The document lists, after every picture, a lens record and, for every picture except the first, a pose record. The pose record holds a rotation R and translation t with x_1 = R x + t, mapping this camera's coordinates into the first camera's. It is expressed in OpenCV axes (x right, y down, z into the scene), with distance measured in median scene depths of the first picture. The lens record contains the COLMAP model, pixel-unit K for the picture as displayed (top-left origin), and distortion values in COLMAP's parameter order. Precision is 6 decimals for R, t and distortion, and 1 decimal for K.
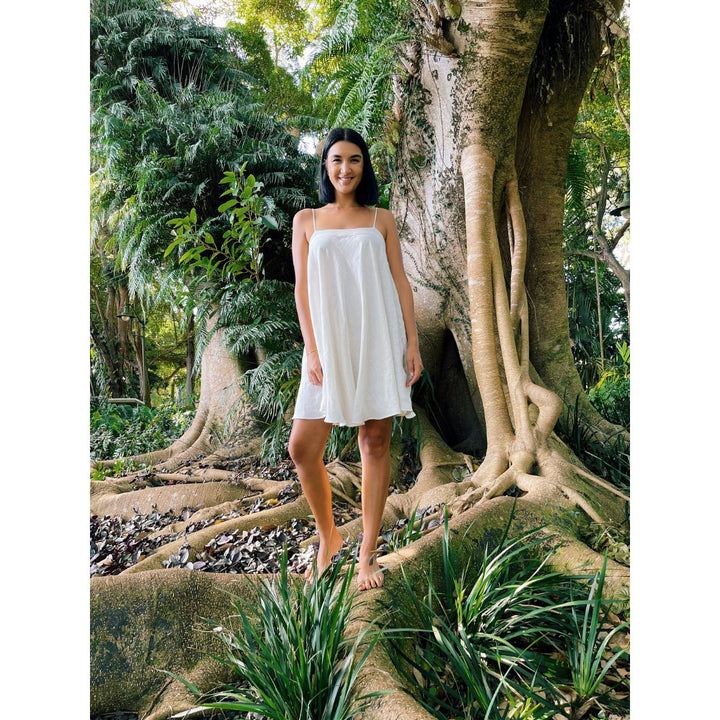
lens RADIAL K [[543.7, 0, 348.4], [0, 543.7, 360.6], [0, 0, 1]] dist [0.093898, -0.127984]
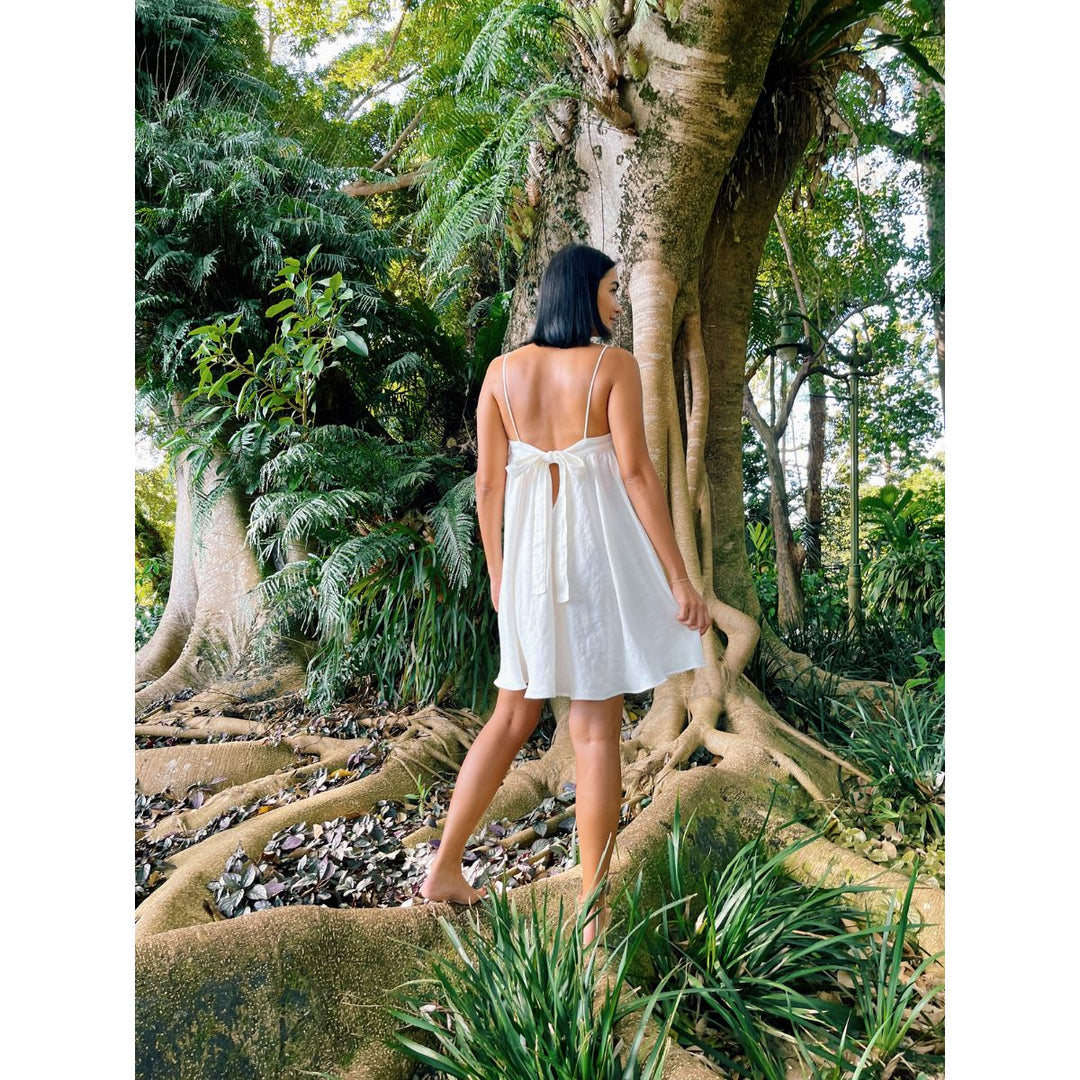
lens RADIAL K [[818.1, 0, 538.6], [0, 818.1, 526.2], [0, 0, 1]] dist [0.070250, -0.095112]
pose [[0.974341, 0.048215, 0.219853, -0.129570], [-0.047470, 0.998835, -0.008671, -0.034482], [-0.220015, -0.001988, 0.975494, -0.002585]]
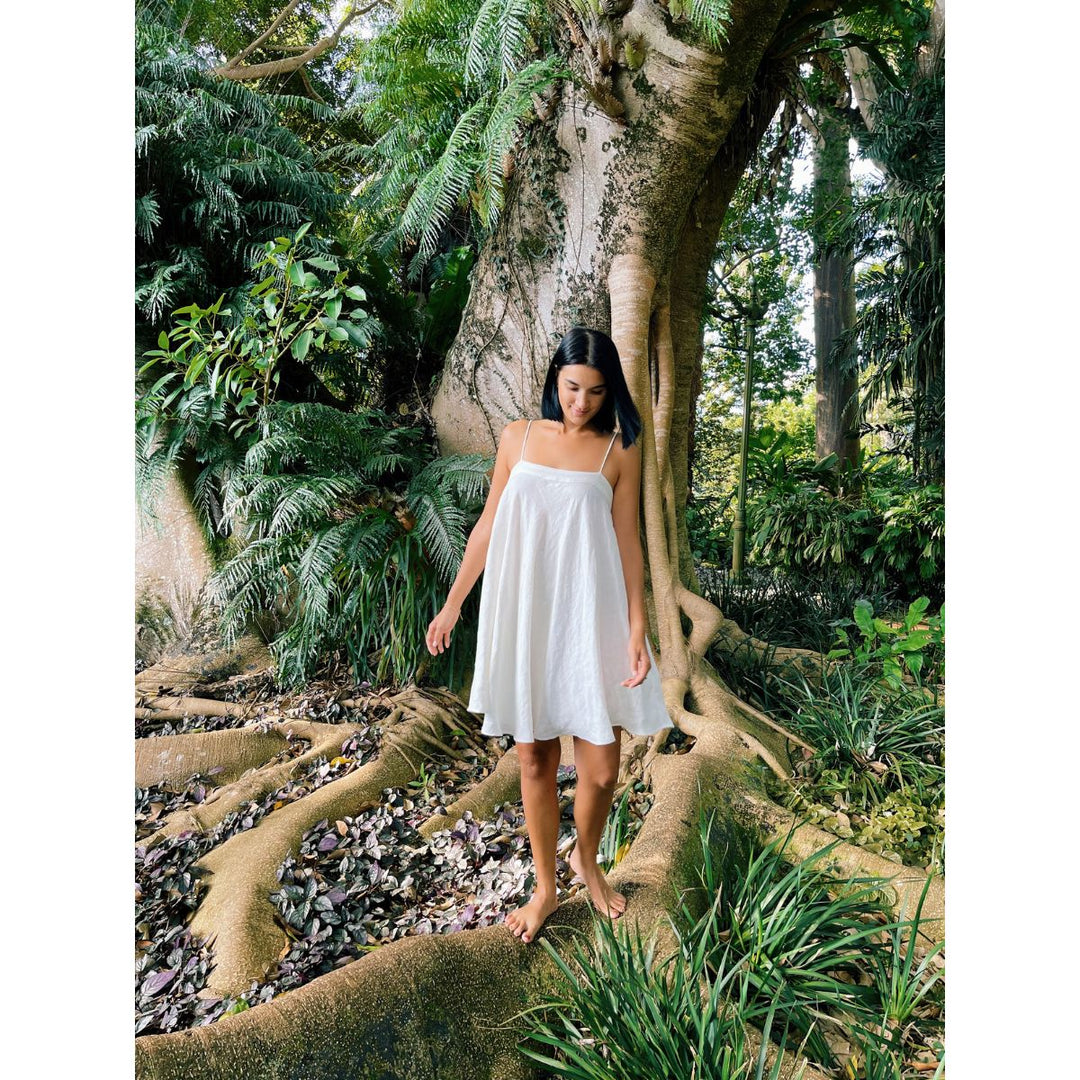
lens RADIAL K [[816.0, 0, 540.0], [0, 816.0, 540.0], [0, 0, 1]] dist [0.057852, -0.084033]
pose [[0.924774, 0.032981, 0.379085, -0.279129], [-0.076696, 0.991946, 0.100800, -0.121269], [-0.372707, -0.122291, 0.919855, 0.013916]]
